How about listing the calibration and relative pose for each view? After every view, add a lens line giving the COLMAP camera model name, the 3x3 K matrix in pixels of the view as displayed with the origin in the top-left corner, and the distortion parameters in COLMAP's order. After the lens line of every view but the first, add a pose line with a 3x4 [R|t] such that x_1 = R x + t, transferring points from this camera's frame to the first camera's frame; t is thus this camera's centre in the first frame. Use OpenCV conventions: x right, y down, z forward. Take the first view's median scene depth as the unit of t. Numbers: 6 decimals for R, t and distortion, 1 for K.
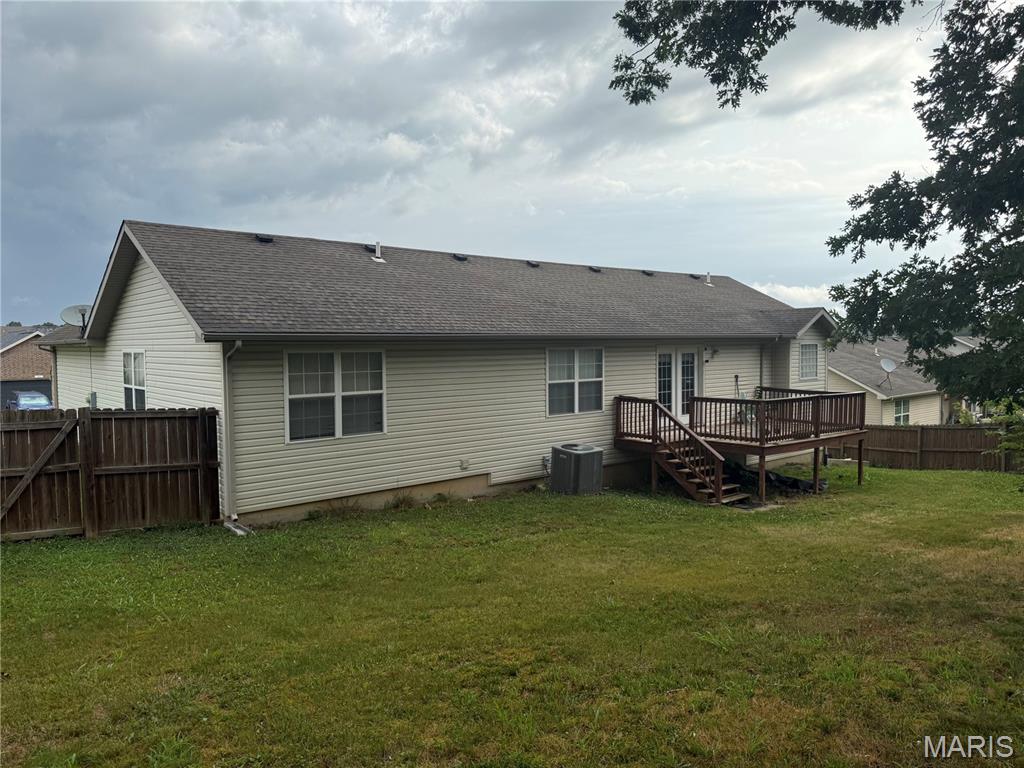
lens RADIAL K [[726.8, 0, 516.6], [0, 726.8, 388.7], [0, 0, 1]] dist [0.062430, -0.060943]
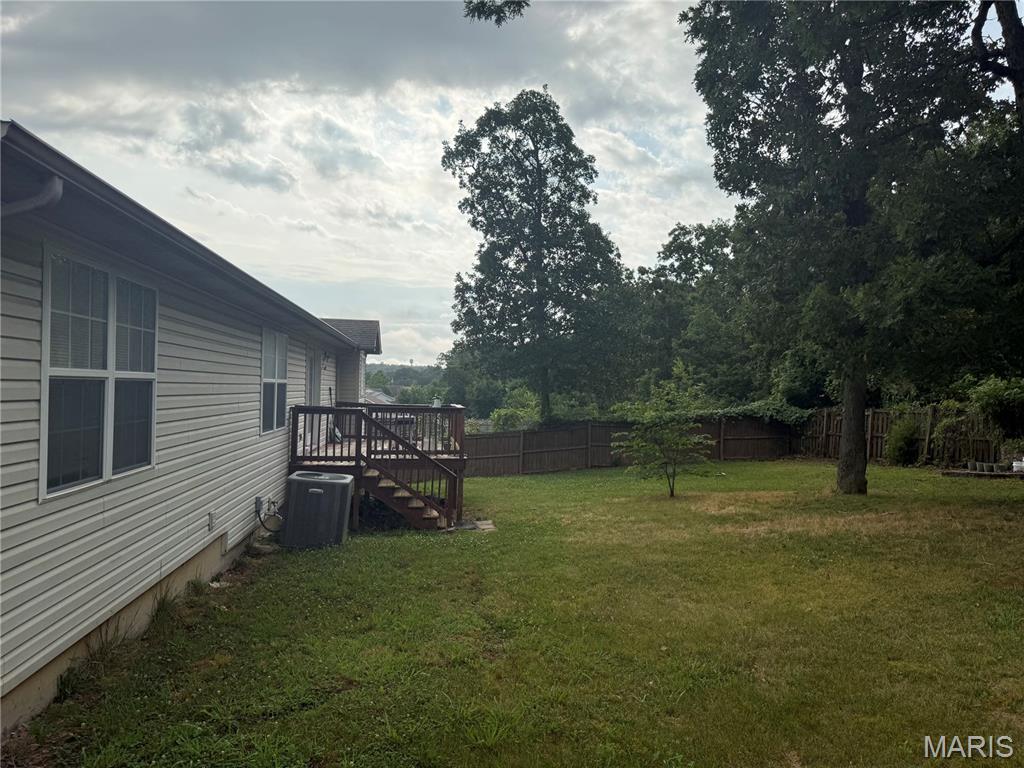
lens RADIAL K [[726.8, 0, 516.6], [0, 726.8, 388.7], [0, 0, 1]] dist [0.062430, -0.060943]
pose [[0.553823, 0.010581, 0.832567, -0.370315], [0.042227, 0.998276, -0.040776, 0.033830], [-0.831563, 0.057739, 0.552421, 0.452578]]
